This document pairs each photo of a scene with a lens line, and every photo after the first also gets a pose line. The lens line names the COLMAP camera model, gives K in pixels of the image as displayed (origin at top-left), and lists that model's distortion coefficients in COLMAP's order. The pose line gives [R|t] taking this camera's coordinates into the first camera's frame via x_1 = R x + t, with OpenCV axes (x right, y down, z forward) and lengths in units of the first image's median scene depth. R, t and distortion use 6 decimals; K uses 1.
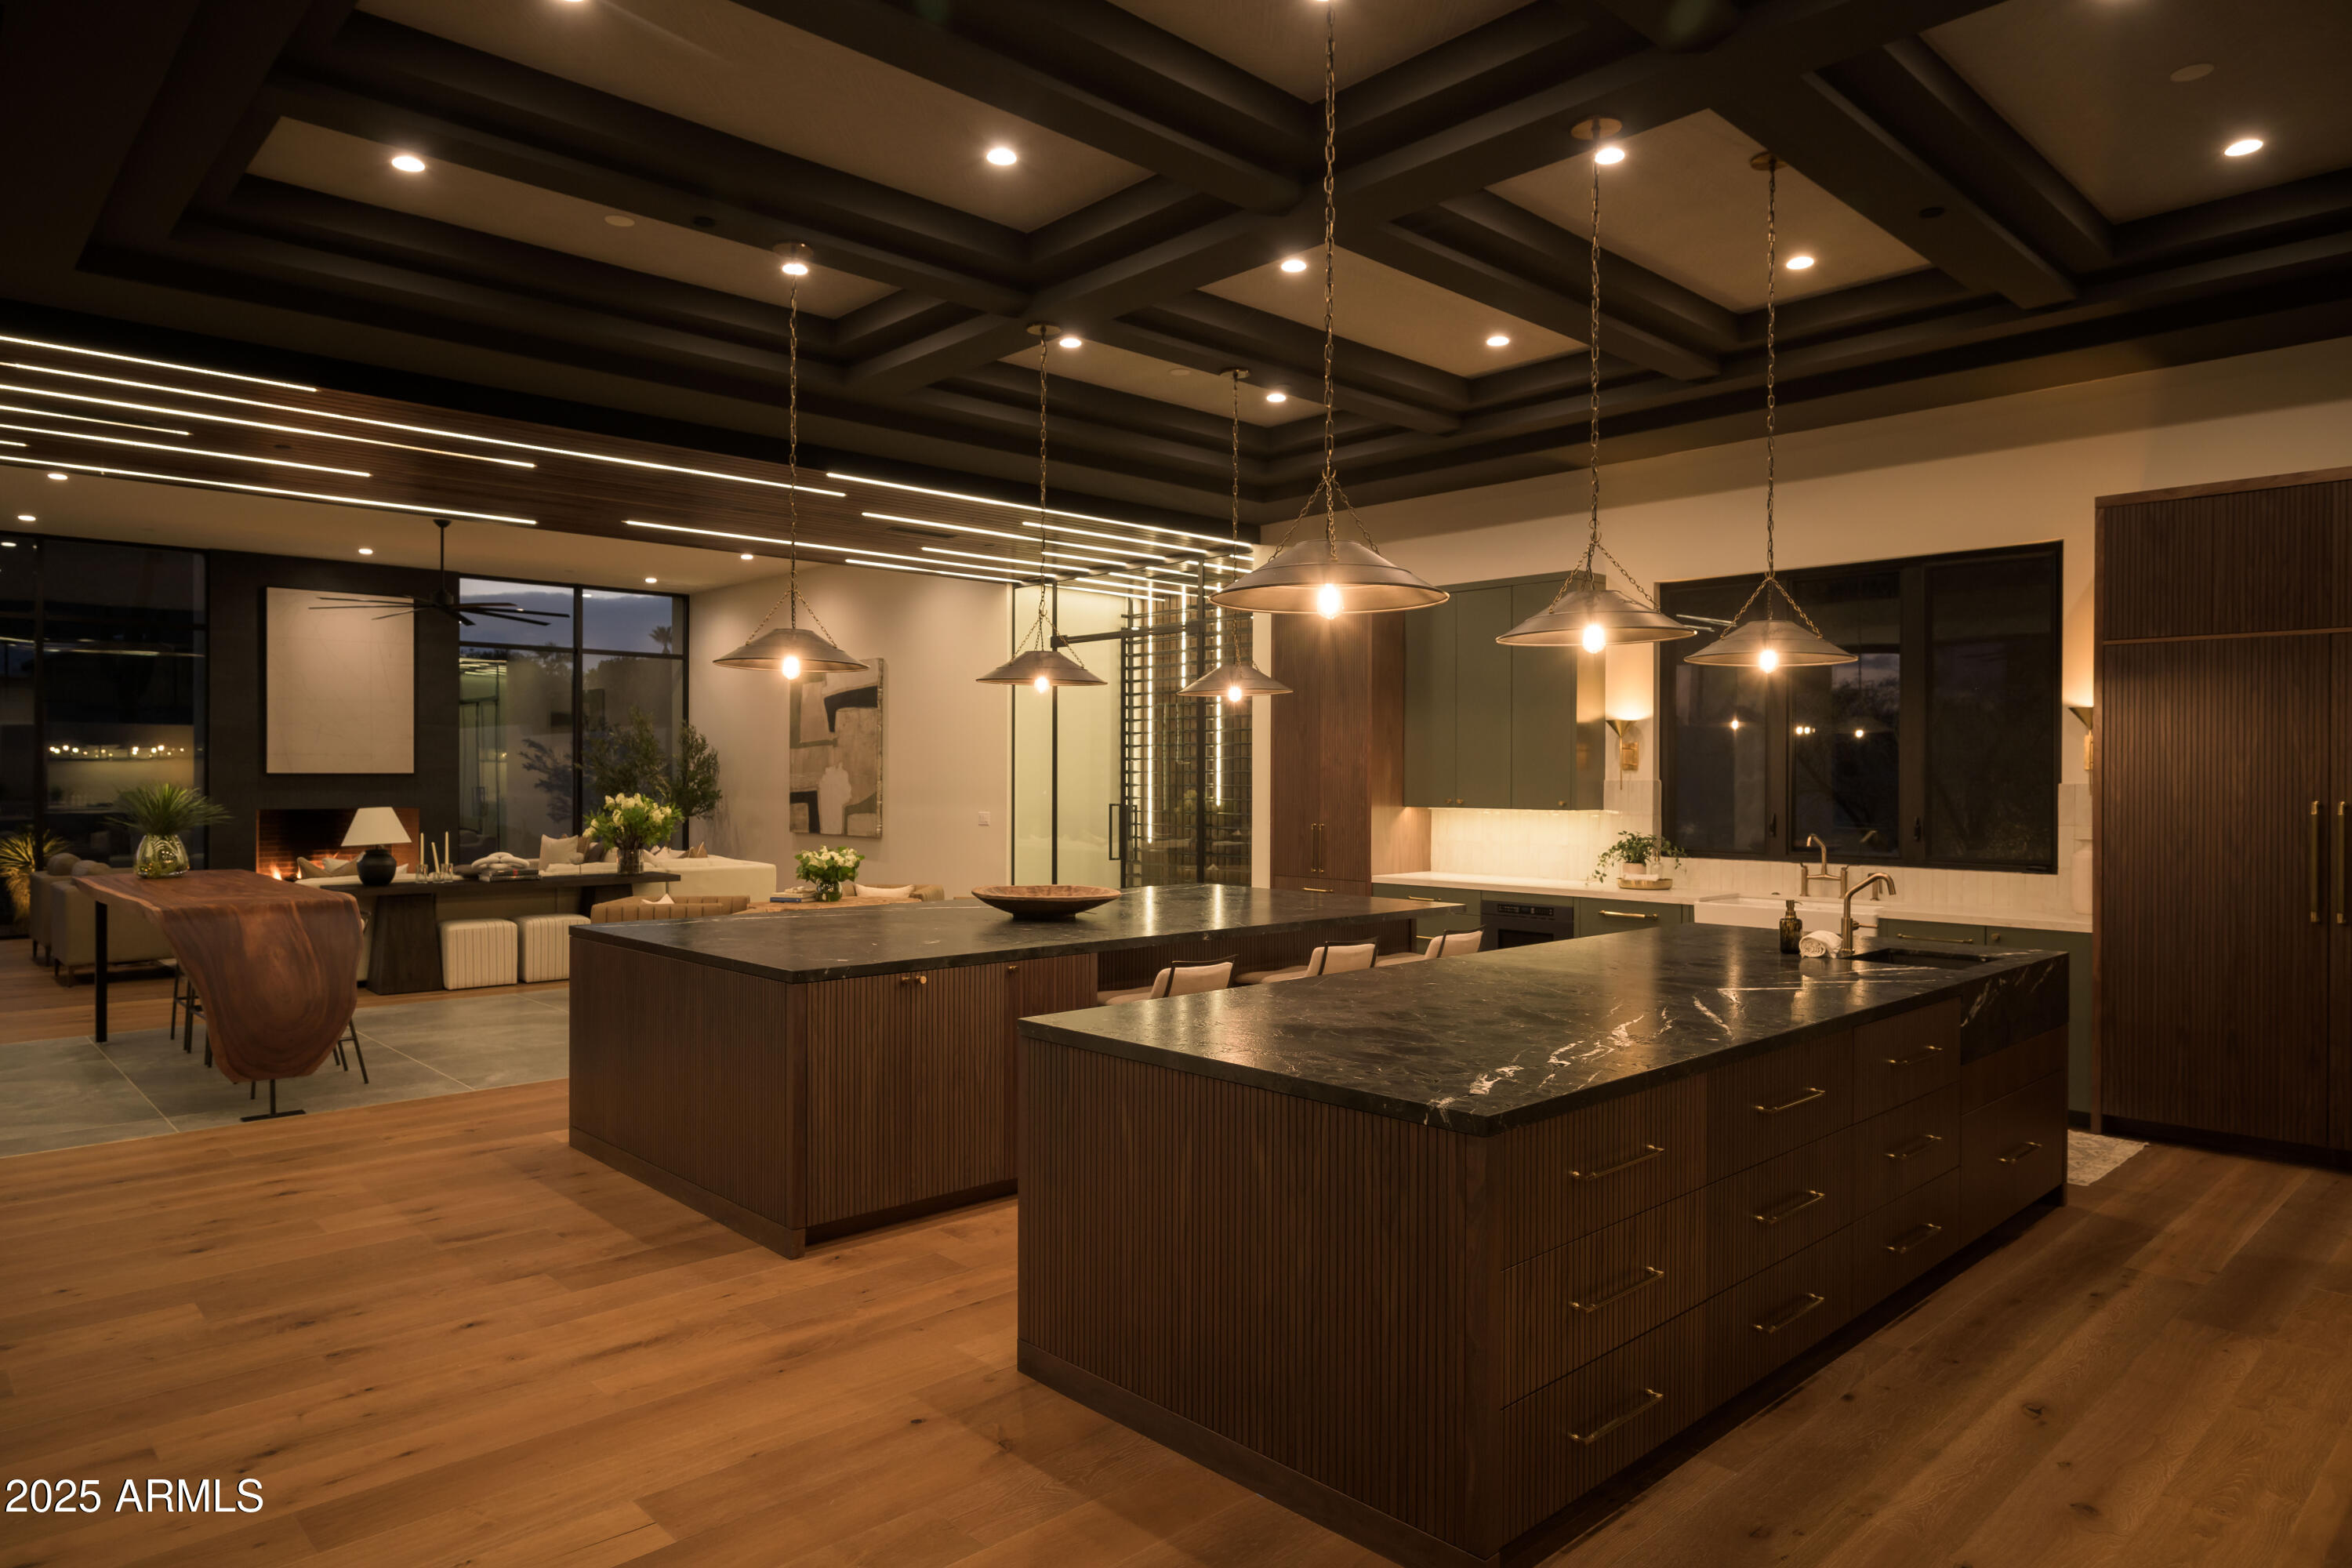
lens RADIAL K [[1439.3, 0, 1205.9], [0, 1439.3, 786.1], [0, 0, 1]] dist [0.007690, 0.003395]
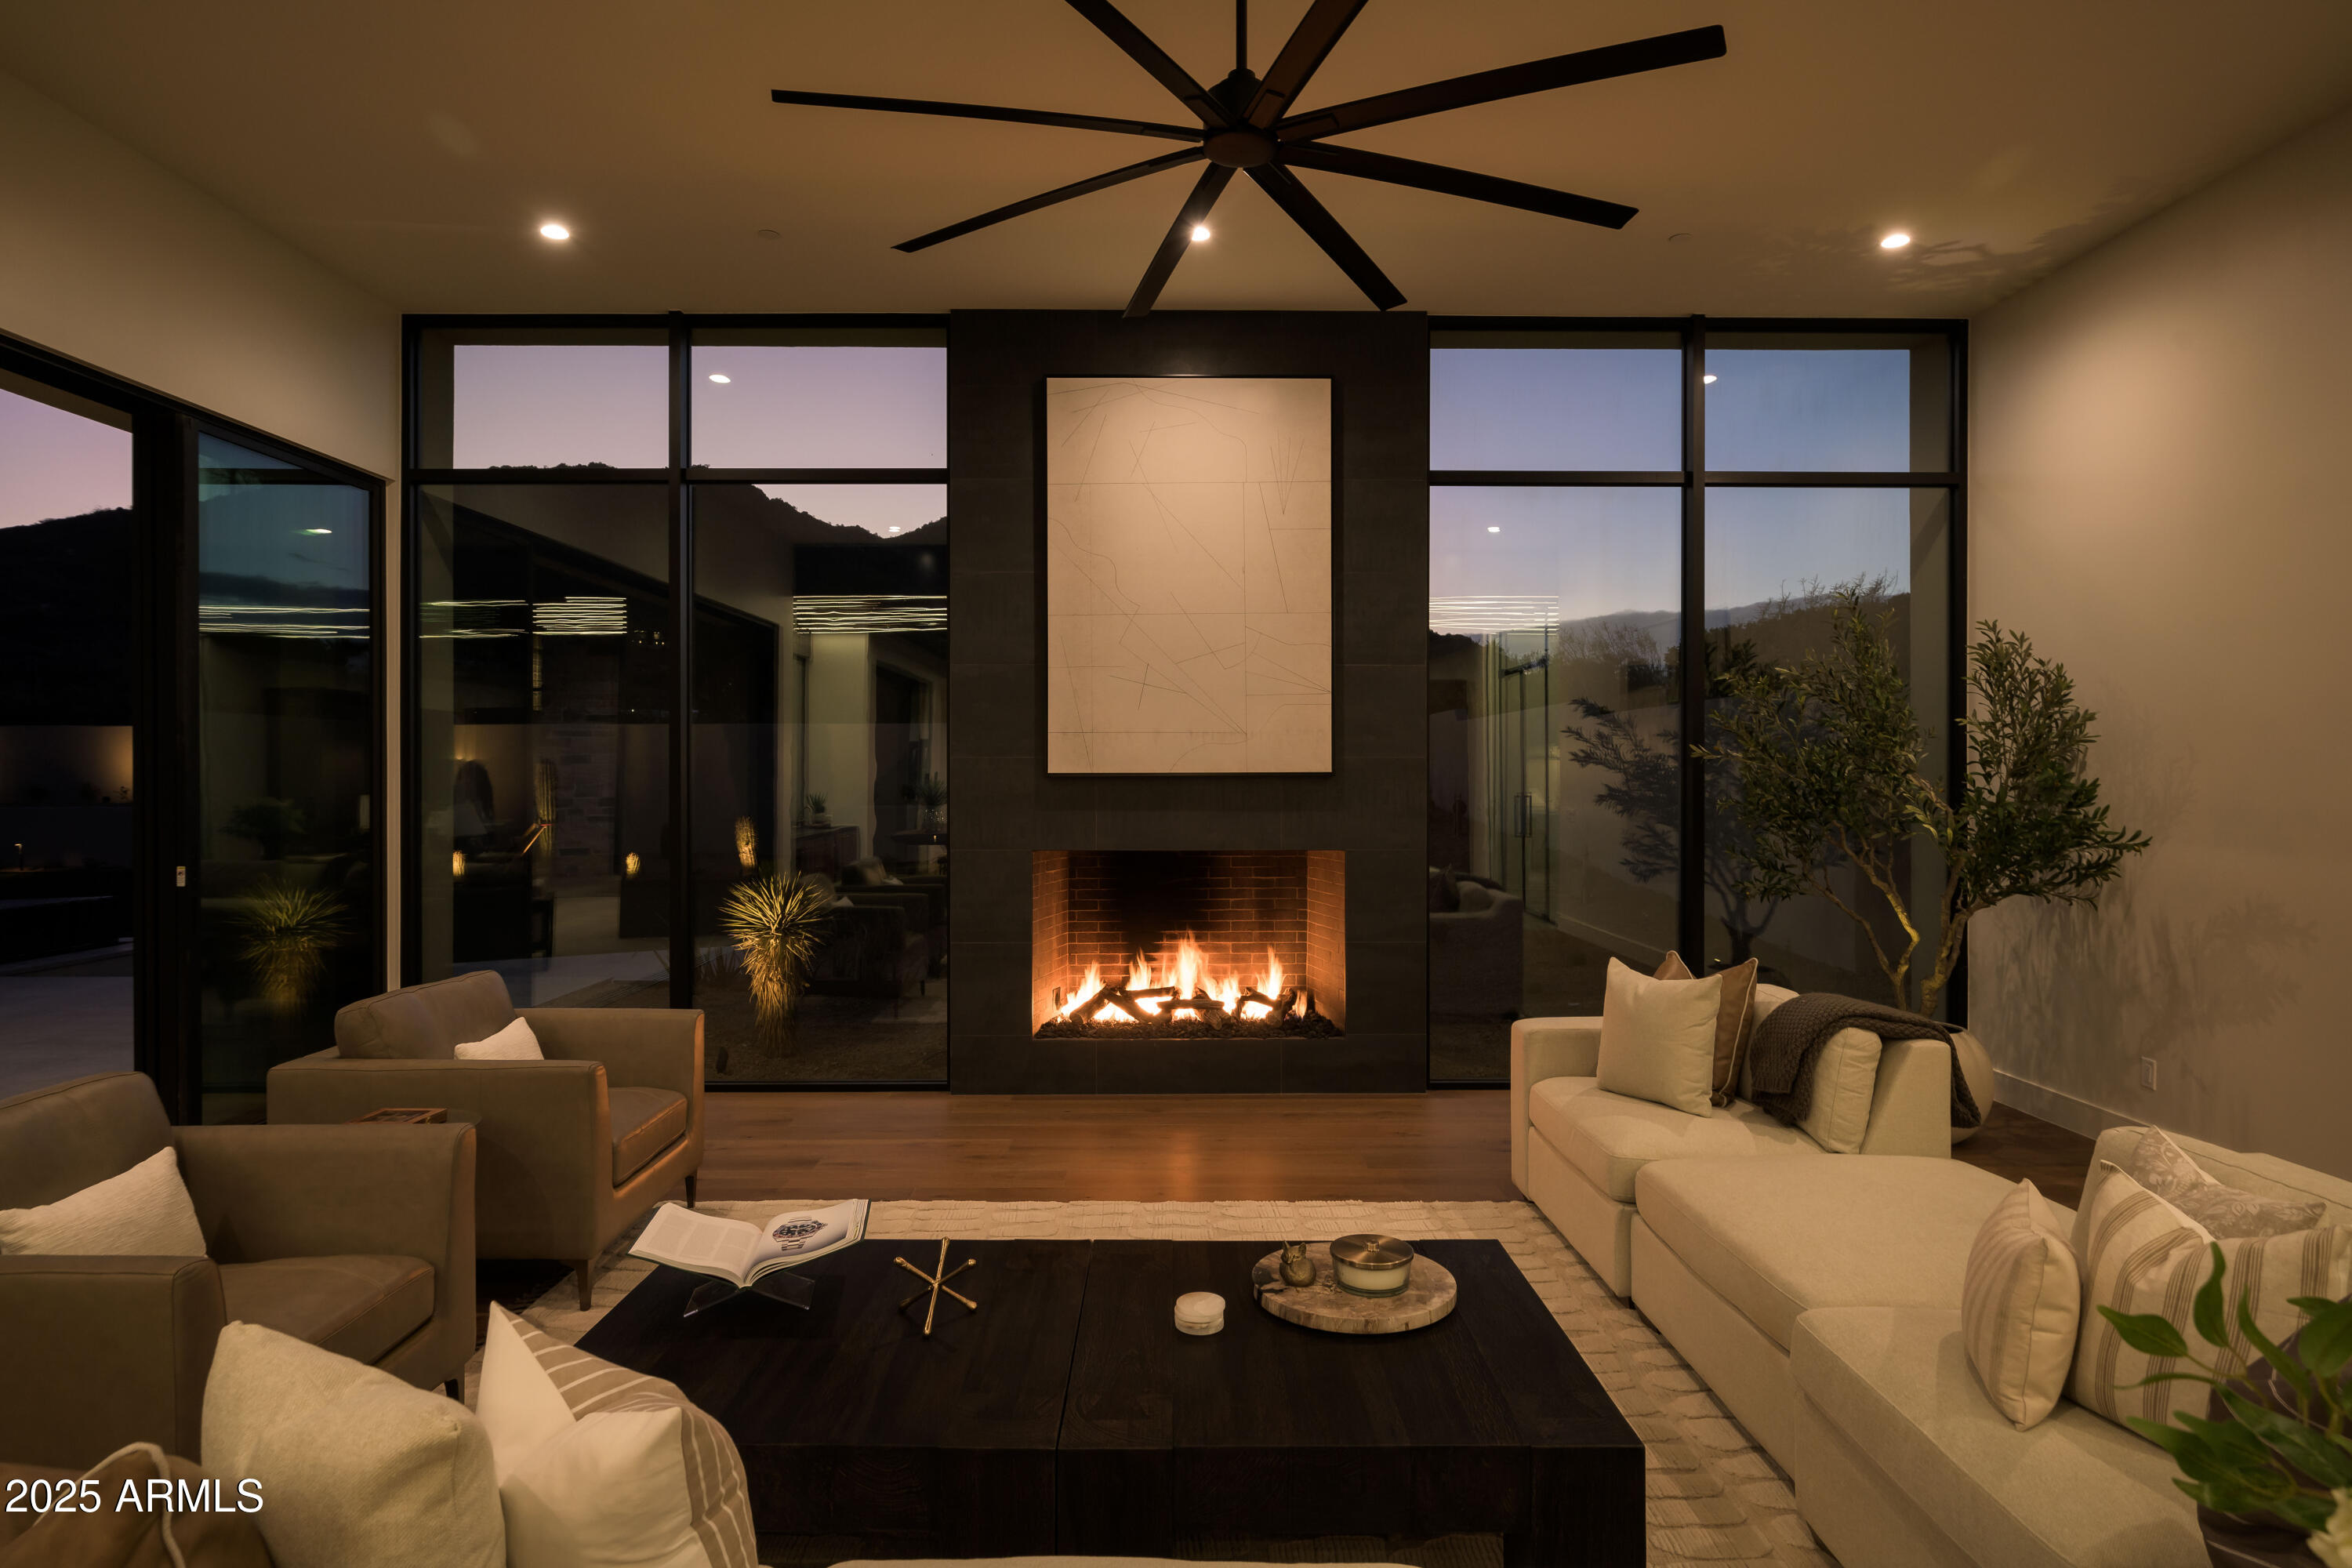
lens RADIAL K [[1324.1, 0, 1156.8], [0, 1324.1, 785.2], [0, 0, 1]] dist [0.006354, 0.000429]
pose [[0.720259, -0.006422, -0.693675, -0.281293], [0.001682, 0.999970, -0.007510, -0.001840], [0.693703, 0.004242, 0.720249, 0.615967]]
